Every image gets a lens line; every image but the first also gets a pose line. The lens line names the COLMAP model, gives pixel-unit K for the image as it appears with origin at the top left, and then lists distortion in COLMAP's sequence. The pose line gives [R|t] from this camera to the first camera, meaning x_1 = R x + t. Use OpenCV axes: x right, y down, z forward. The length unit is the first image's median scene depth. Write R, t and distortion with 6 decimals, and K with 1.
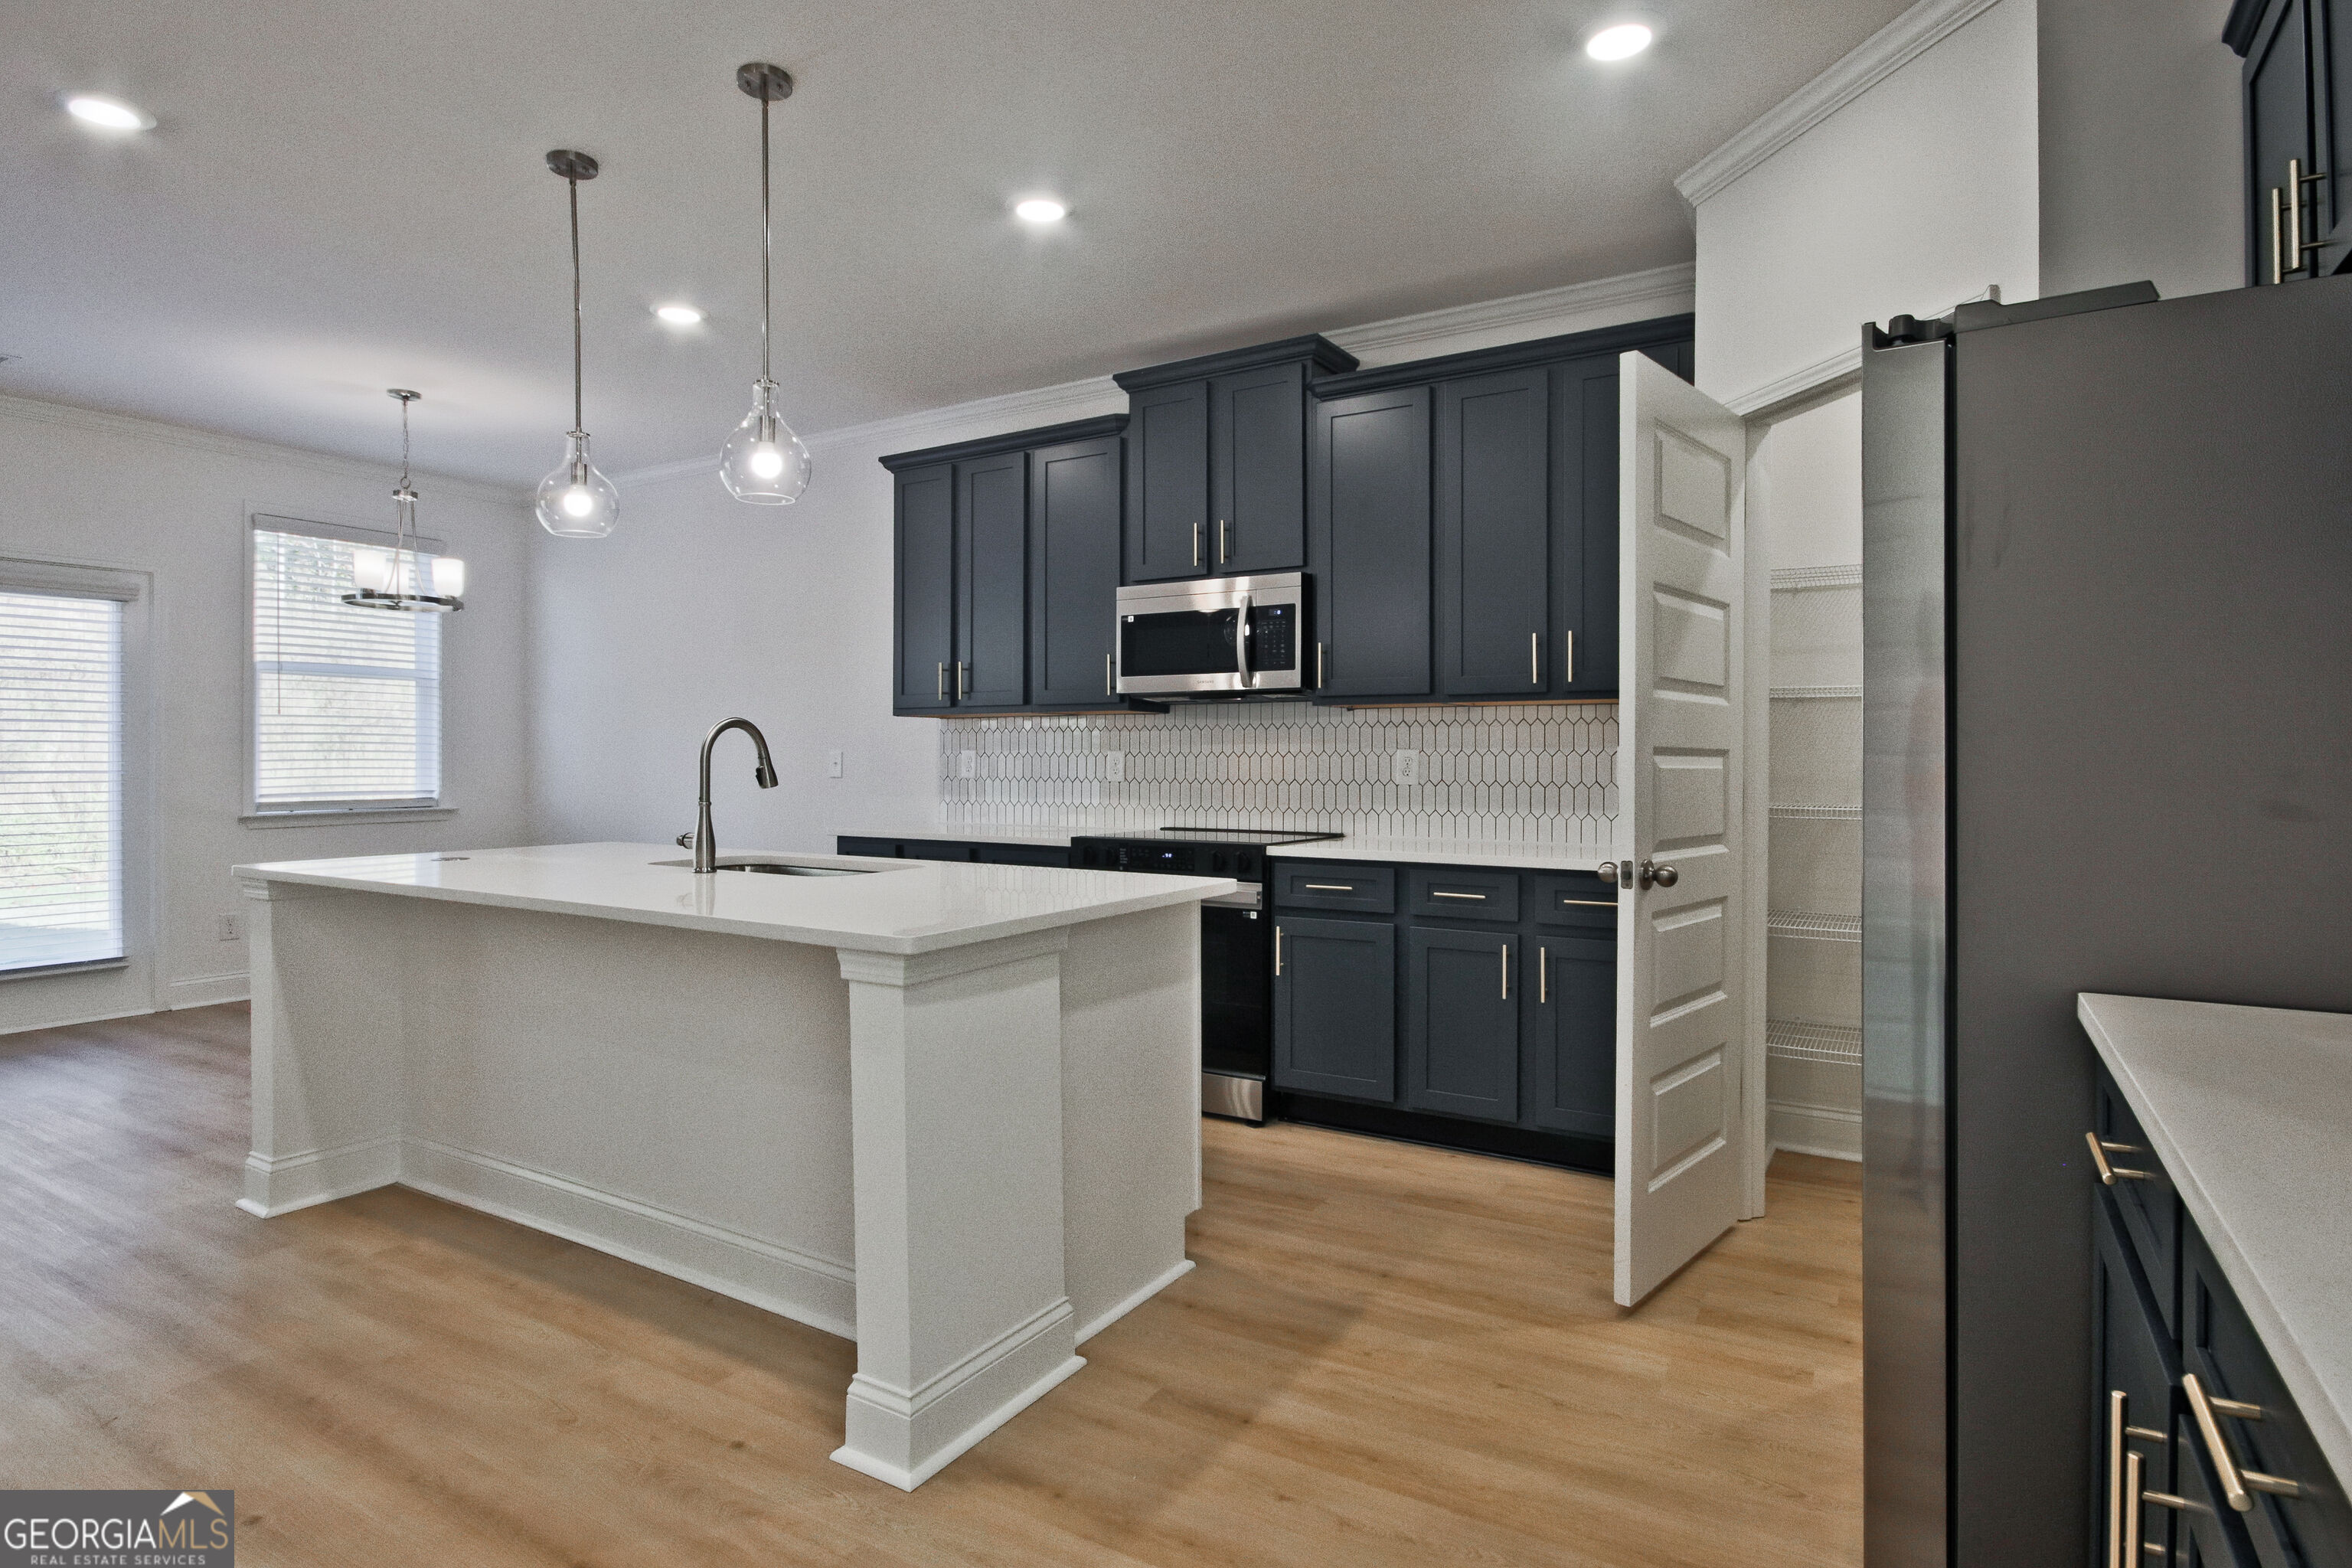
lens RADIAL K [[1256.4, 0, 1131.6], [0, 1256.4, 747.3], [0, 0, 1]] dist [0.002229, 0.000465]
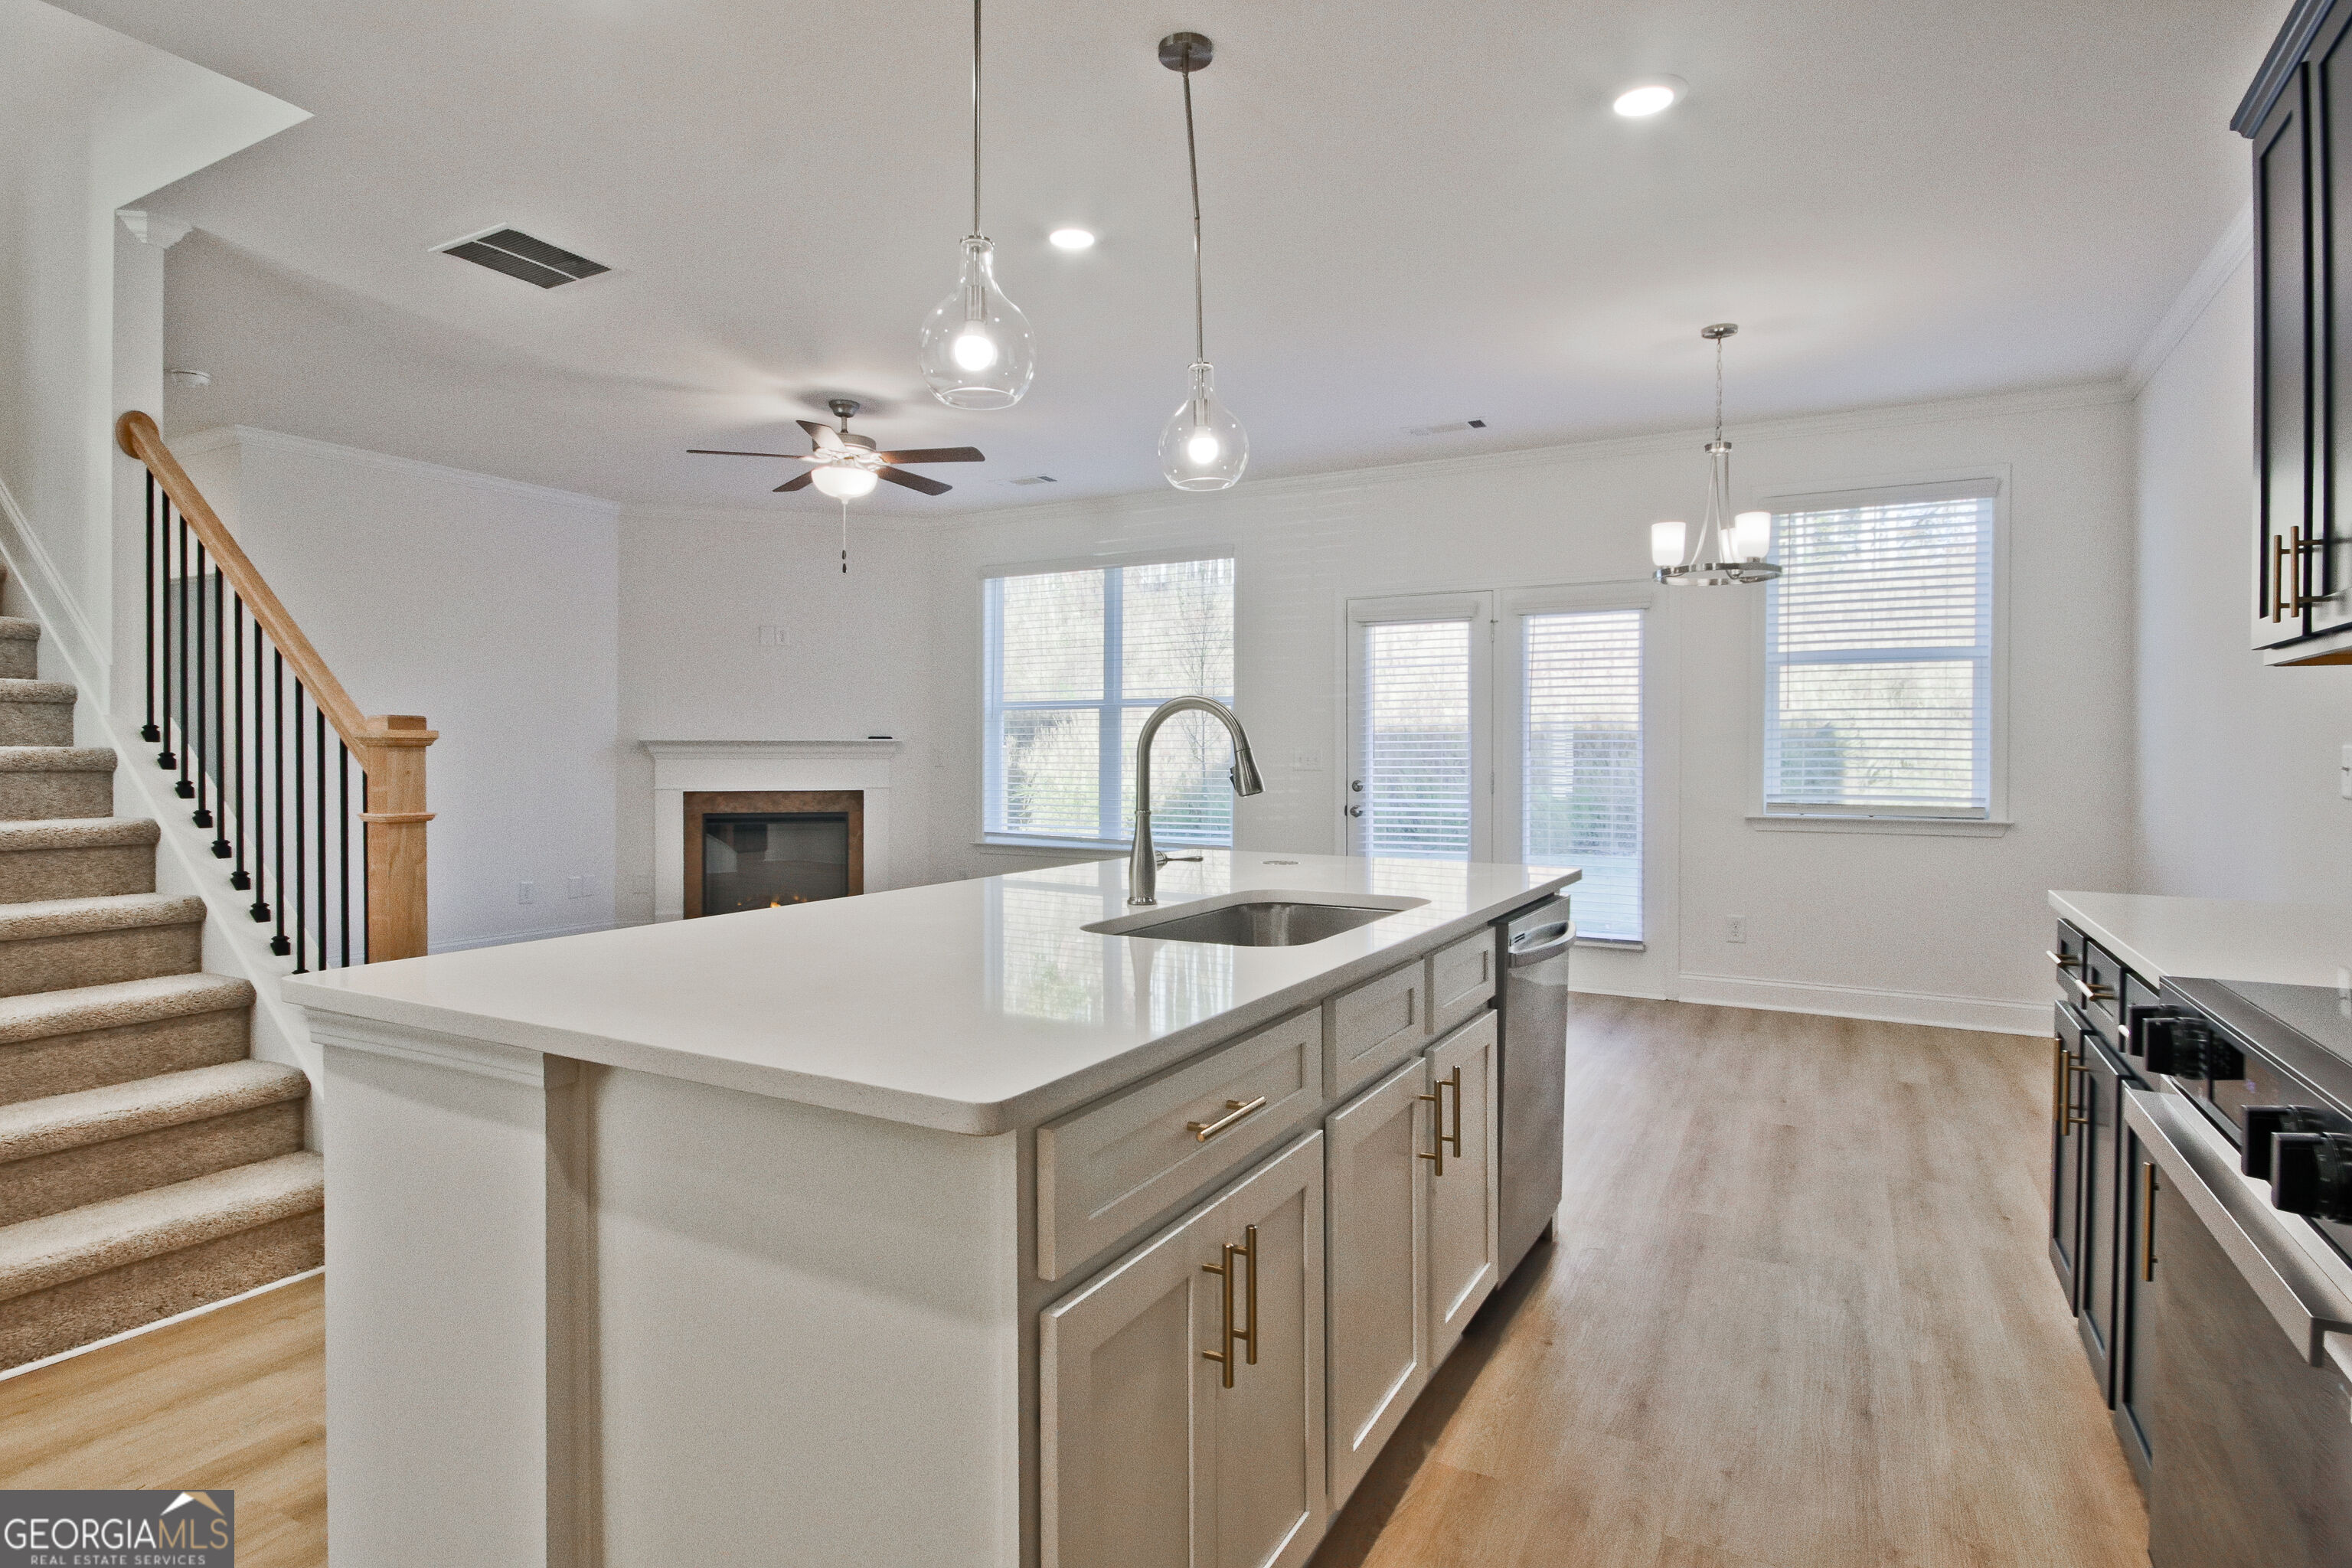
lens RADIAL K [[1228.6, 0, 1170.6], [0, 1228.6, 761.0], [0, 0, 1]] dist [0.001272, -0.000052]
pose [[0.065380, 0.006698, -0.997838, 0.269423], [0.002408, 0.999973, 0.006870, 0.006372], [0.997858, -0.002852, 0.065362, 0.664267]]
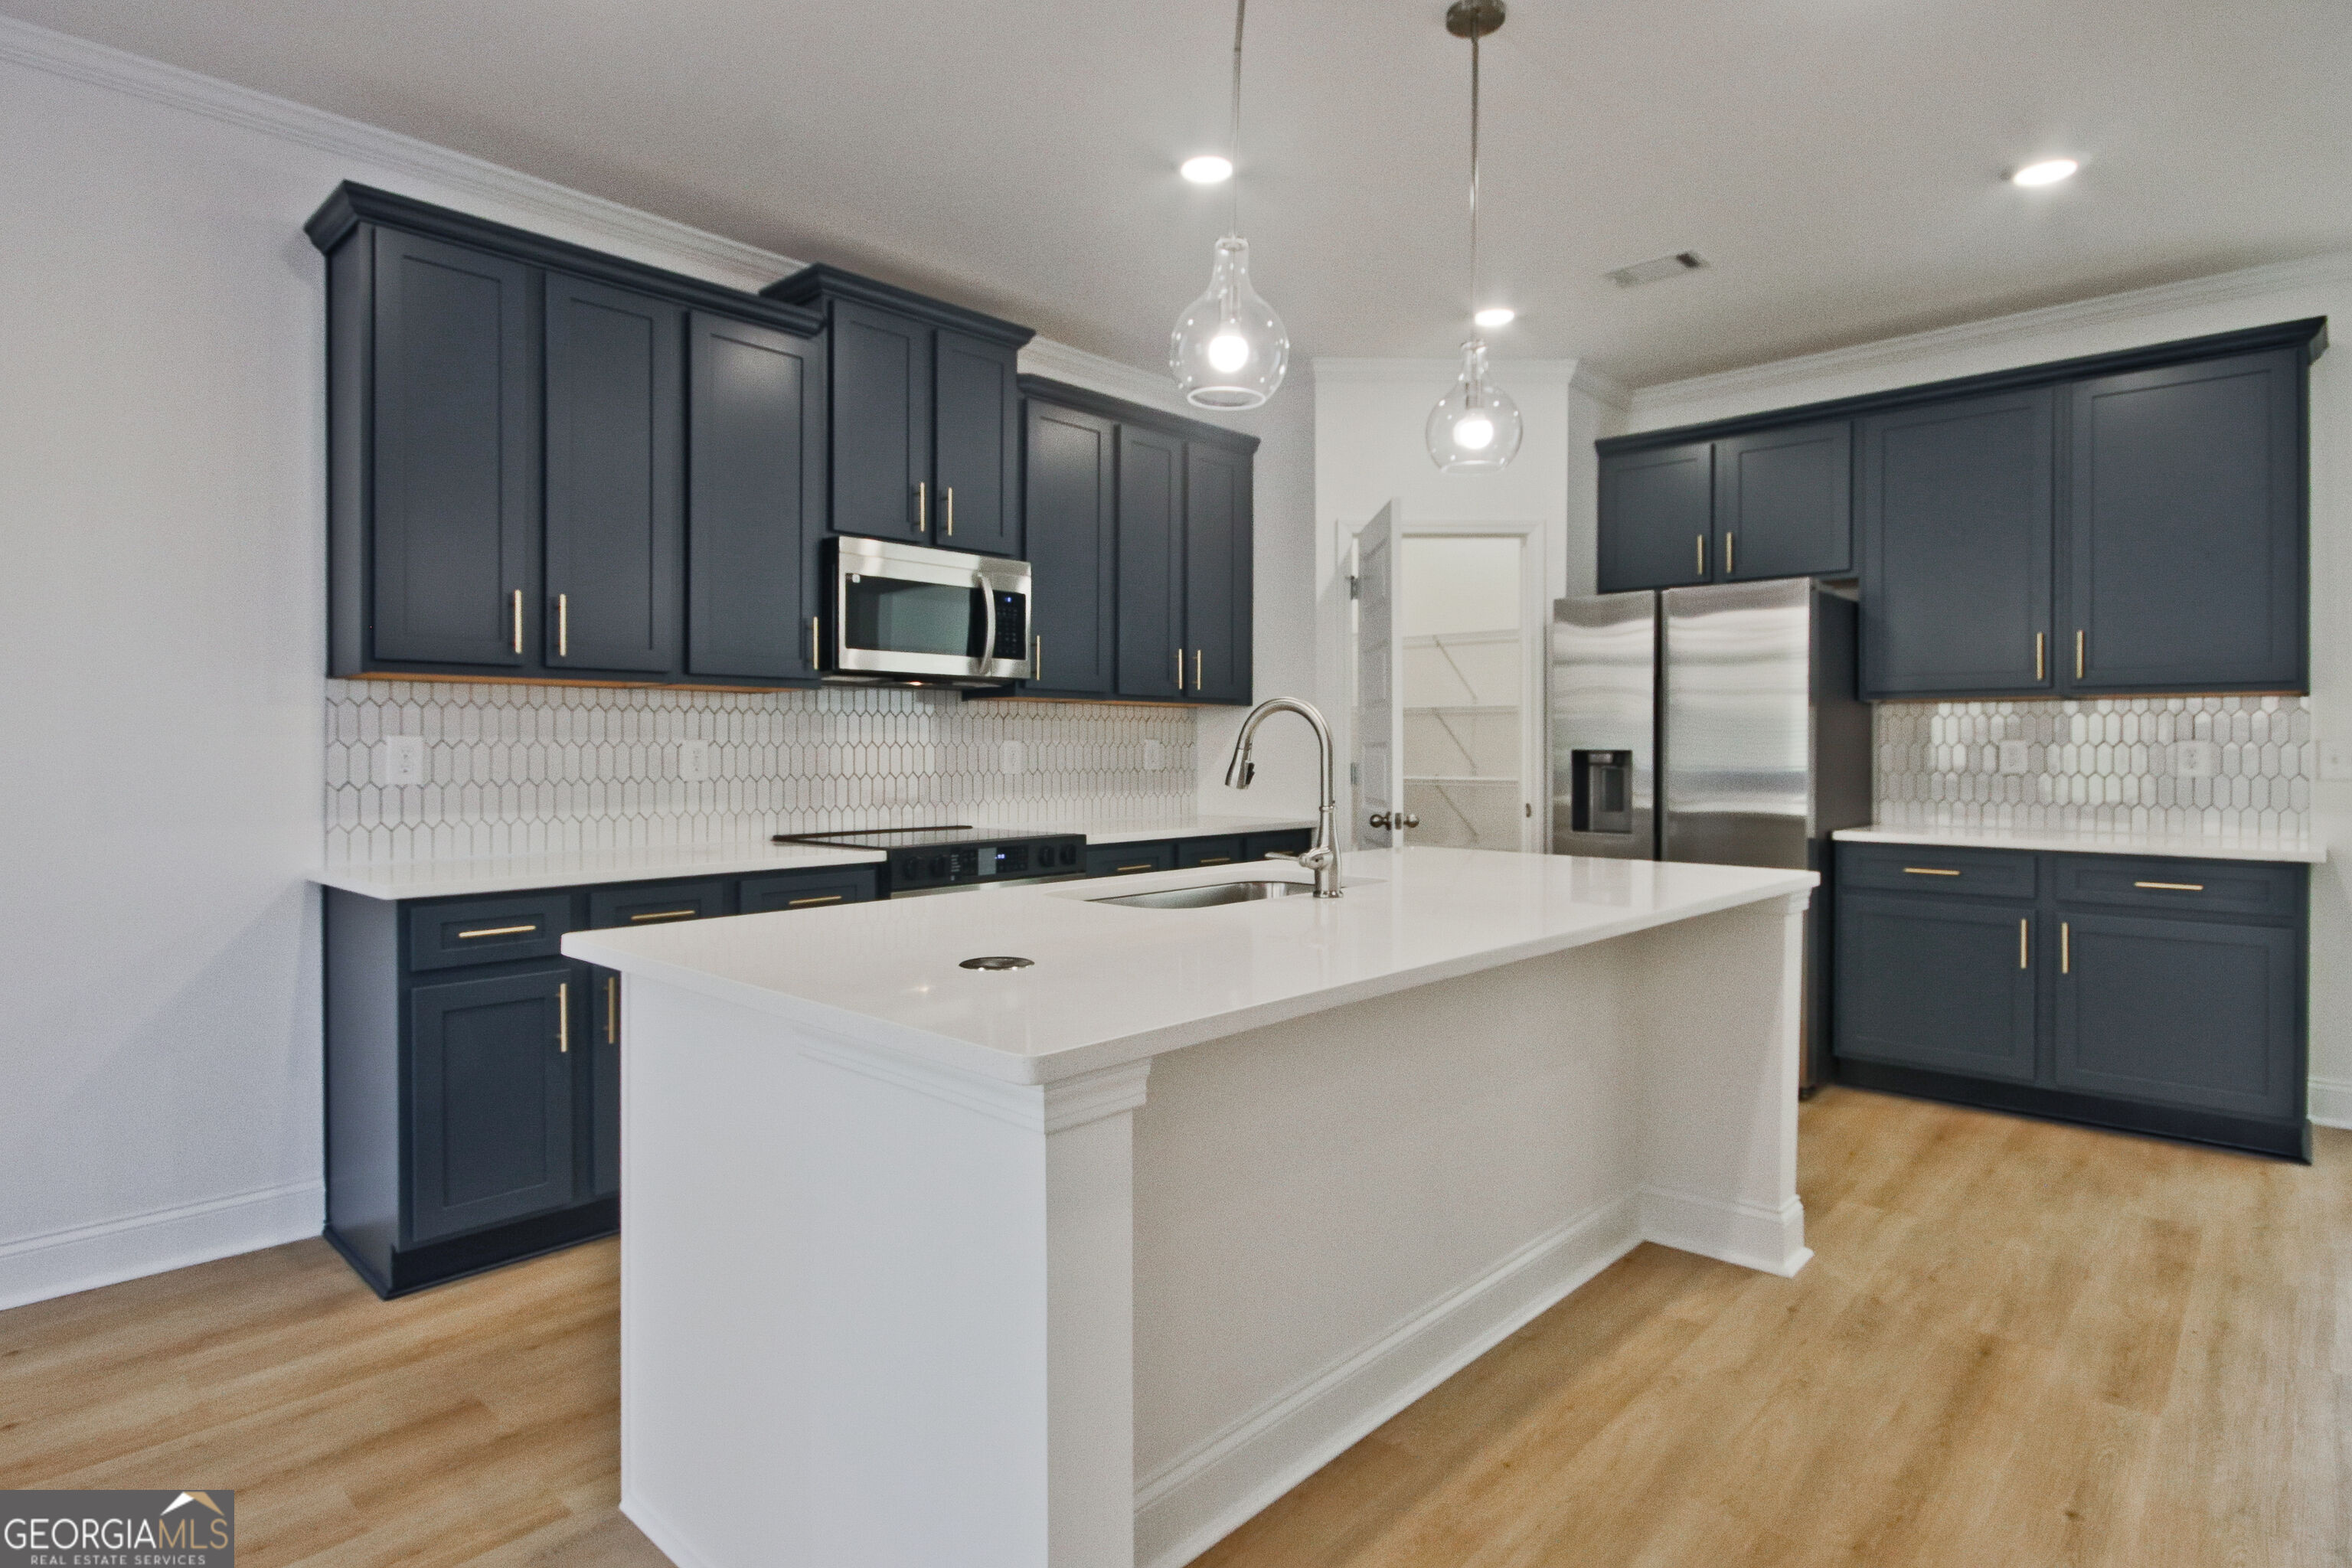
lens RADIAL K [[1261.0, 0, 1163.8], [0, 1261.0, 748.2], [0, 0, 1]] dist [-0.001781, -0.000877]
pose [[0.179218, -0.001902, 0.983808, -0.772948], [-0.009746, 0.999946, 0.003709, 0.002705], [-0.983761, -0.010253, 0.179190, 0.656590]]
